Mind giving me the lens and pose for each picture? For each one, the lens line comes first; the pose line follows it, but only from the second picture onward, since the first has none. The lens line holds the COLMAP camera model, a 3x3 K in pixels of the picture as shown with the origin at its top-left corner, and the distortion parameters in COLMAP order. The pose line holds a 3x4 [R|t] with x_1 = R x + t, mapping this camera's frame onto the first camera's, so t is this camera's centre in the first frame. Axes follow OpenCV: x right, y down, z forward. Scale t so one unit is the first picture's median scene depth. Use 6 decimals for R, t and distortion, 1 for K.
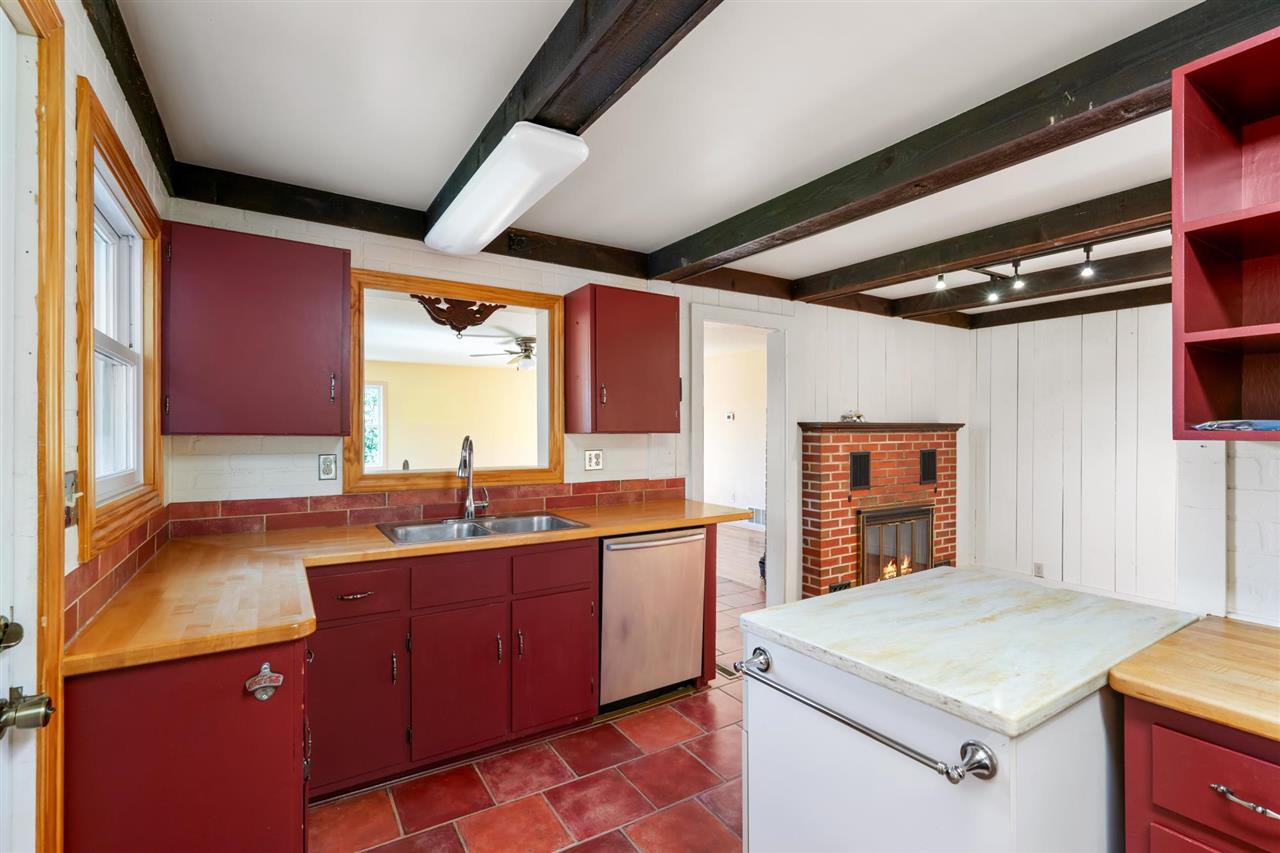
lens RADIAL K [[583.1, 0, 640.0], [0, 583.1, 426.5], [0, 0, 1]] dist [-0.001568, -0.000108]
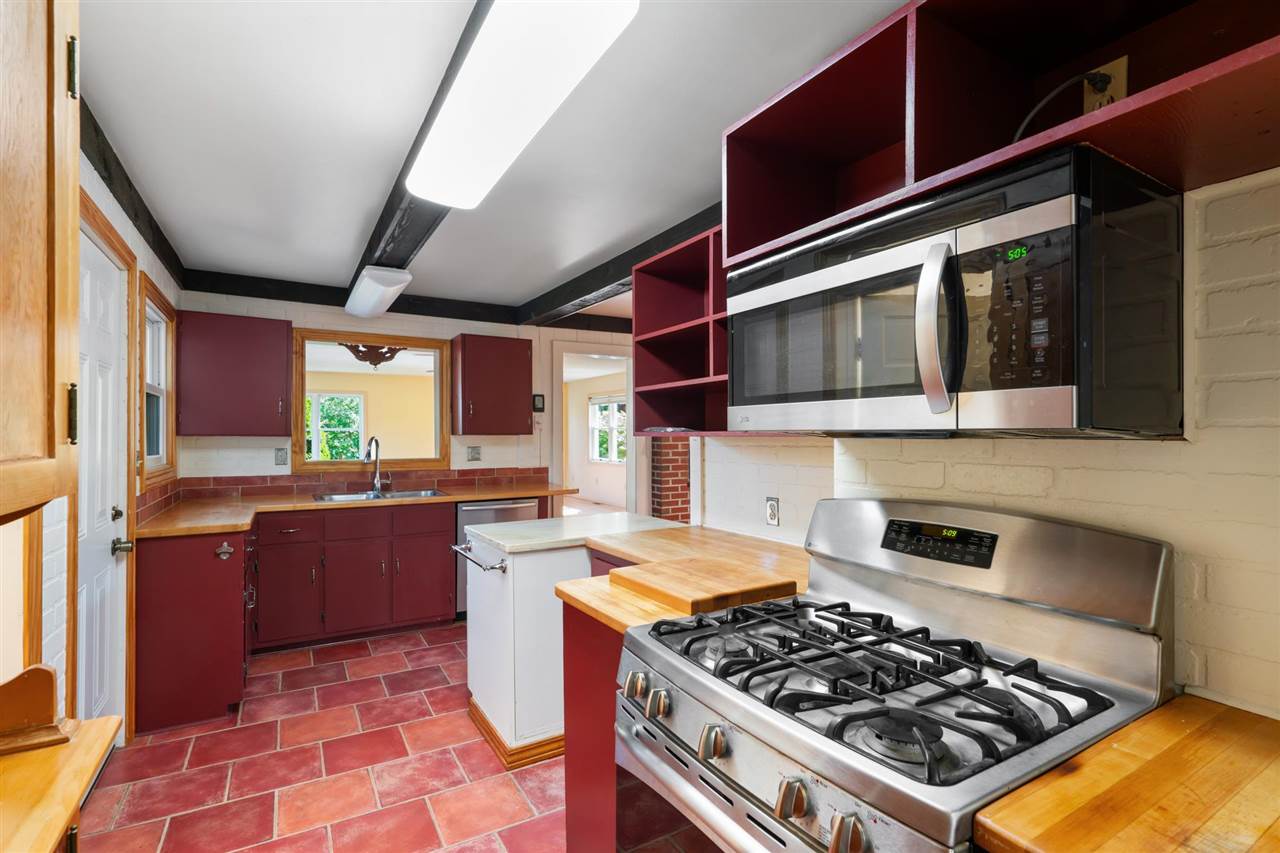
lens RADIAL K [[595.5, 0, 639.5], [0, 595.5, 427.9], [0, 0, 1]] dist [0.000866, 0.000078]
pose [[0.999730, -0.001857, -0.023180, 0.370305], [0.001779, 0.999993, -0.003386, 0.000303], [0.023186, 0.003344, 0.999726, -0.459115]]
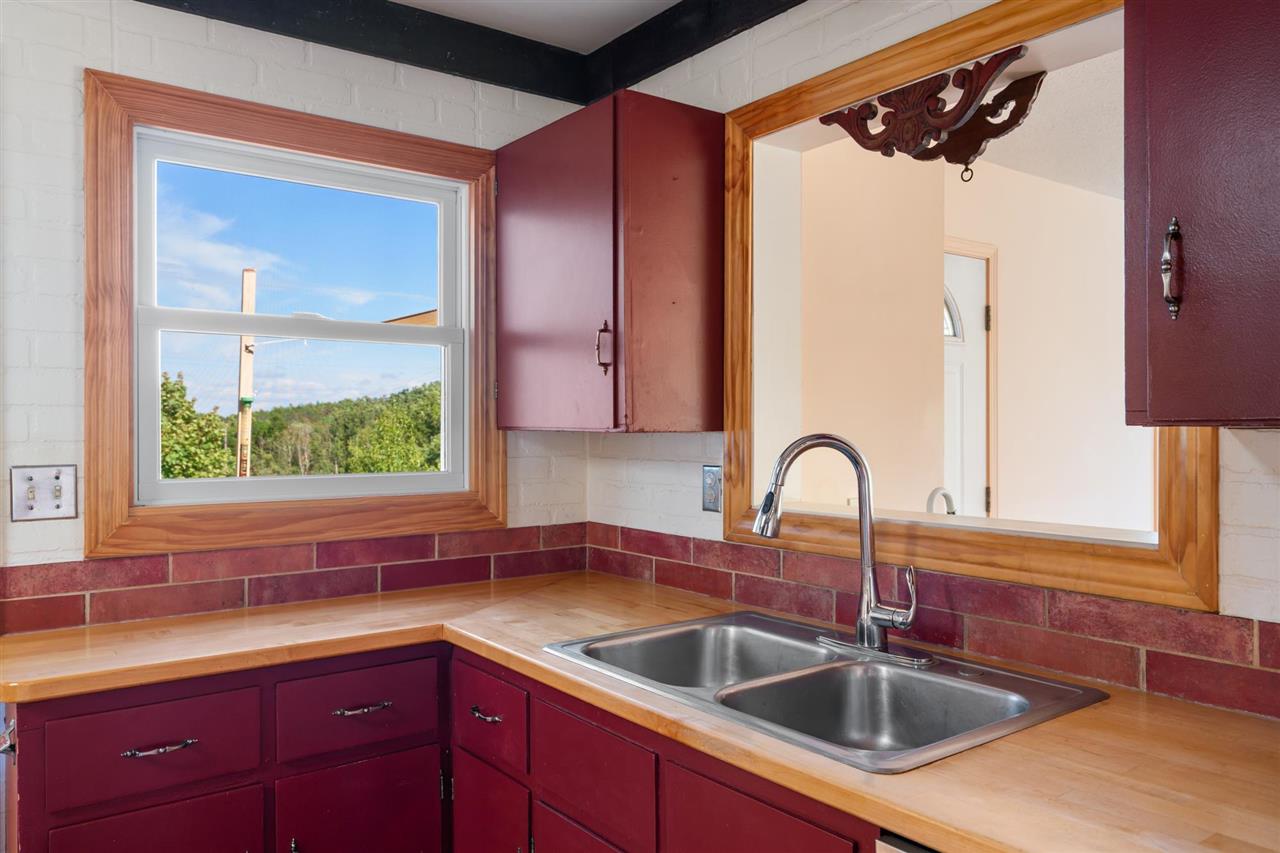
lens RADIAL K [[940.5, 0, 640.0], [0, 940.5, 426.5], [0, 0, 1]] dist [-0.001022, -0.000249]
pose [[0.088033, -0.001016, -0.996117, 0.279657], [0.005326, 0.999986, -0.000550, 0.009443], [0.996103, -0.005257, 0.088037, 0.696759]]
